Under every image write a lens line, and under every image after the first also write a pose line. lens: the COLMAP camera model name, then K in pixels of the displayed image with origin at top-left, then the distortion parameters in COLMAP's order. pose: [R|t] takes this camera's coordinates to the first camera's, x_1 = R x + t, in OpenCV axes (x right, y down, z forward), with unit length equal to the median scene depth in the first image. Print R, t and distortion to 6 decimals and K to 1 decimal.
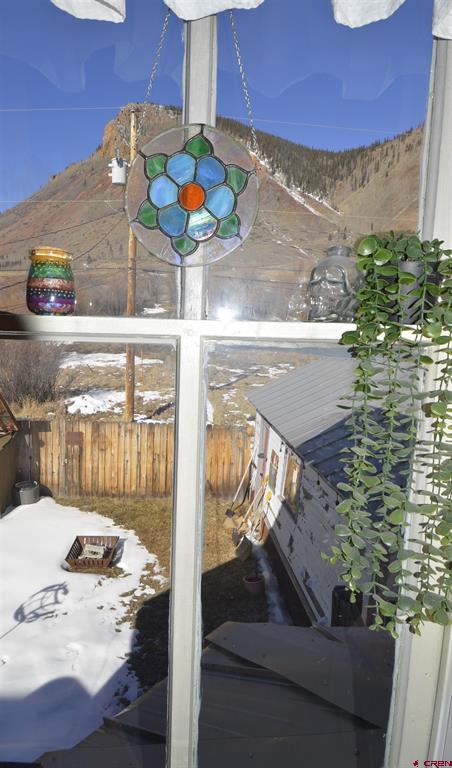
lens RADIAL K [[457.3, 0, 196.6], [0, 457.3, 383.3], [0, 0, 1]] dist [0.026590, -0.000352]
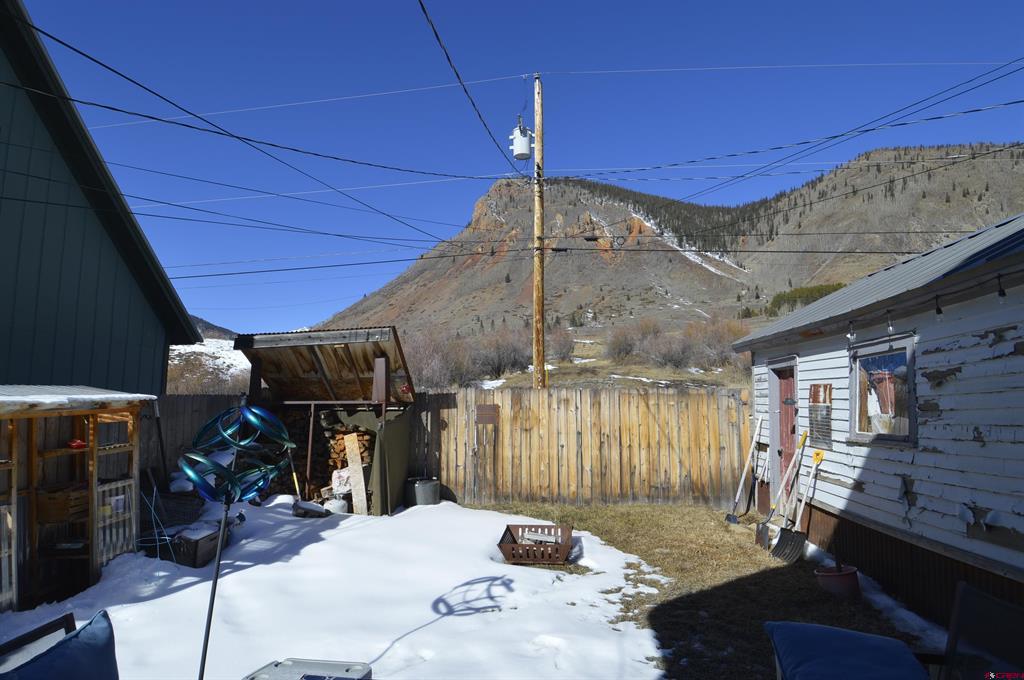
lens RADIAL K [[542.1, 0, 500.1], [0, 542.1, 340.3], [0, 0, 1]] dist [0.056924, -0.059612]
pose [[0.988246, -0.051503, -0.143936, -0.118597], [0.014030, 0.968123, -0.250083, 0.220107], [0.152228, 0.245124, 0.957466, 0.160294]]
